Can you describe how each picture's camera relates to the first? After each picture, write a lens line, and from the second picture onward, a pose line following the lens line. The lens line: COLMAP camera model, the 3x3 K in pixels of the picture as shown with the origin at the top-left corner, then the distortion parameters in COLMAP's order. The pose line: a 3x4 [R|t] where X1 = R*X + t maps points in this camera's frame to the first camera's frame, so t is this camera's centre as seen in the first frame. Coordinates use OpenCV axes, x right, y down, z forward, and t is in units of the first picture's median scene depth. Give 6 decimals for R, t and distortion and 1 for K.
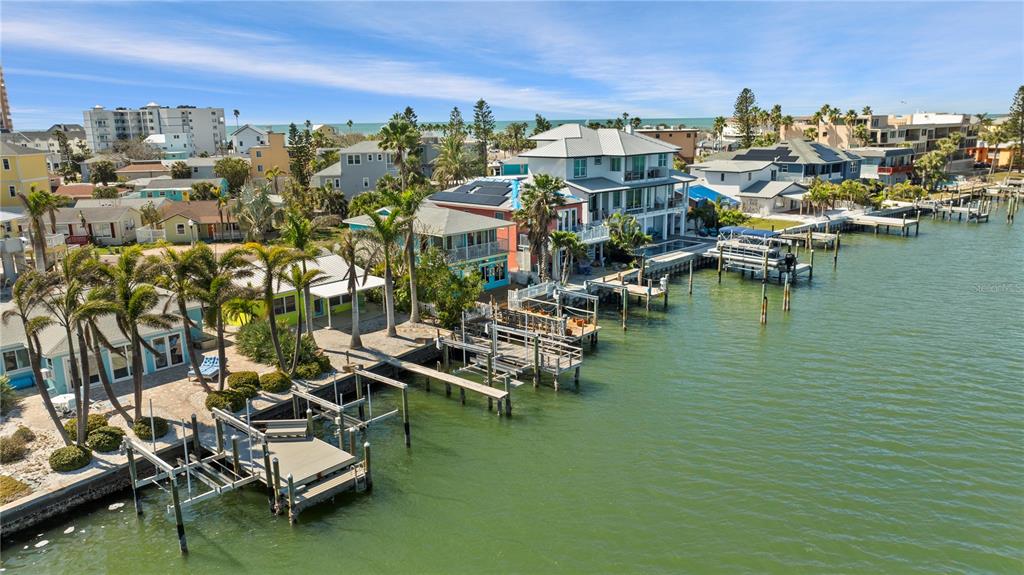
lens RADIAL K [[735.8, 0, 512.0], [0, 735.8, 287.5], [0, 0, 1]] dist [-0.015699, -0.001063]
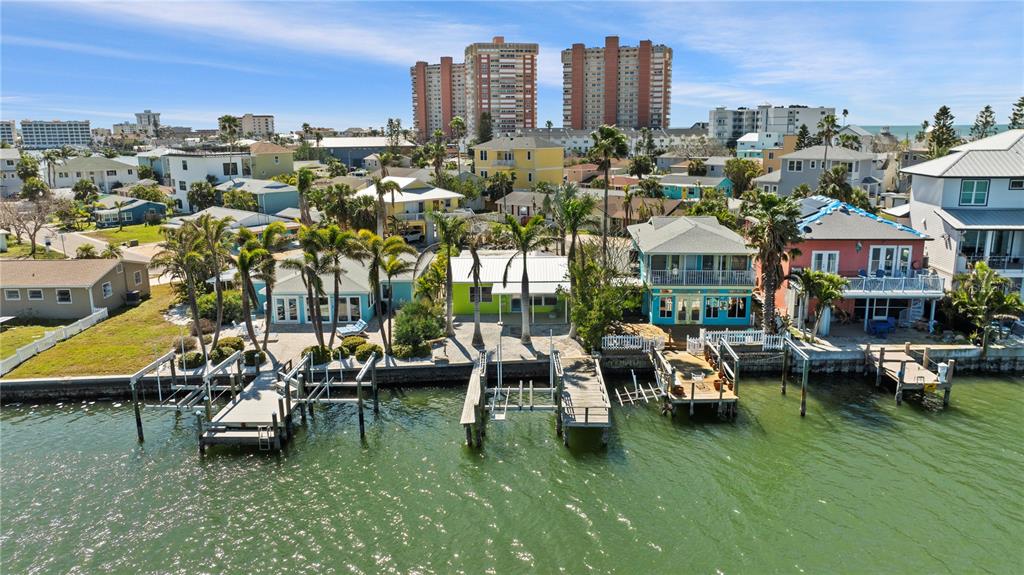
lens RADIAL K [[735.8, 0, 512.0], [0, 735.8, 287.5], [0, 0, 1]] dist [-0.015699, -0.001063]
pose [[0.642692, 0.171954, -0.746578, 0.355679], [-0.170413, 0.982159, 0.079514, -0.053995], [0.746931, 0.076124, 0.660530, 0.211826]]
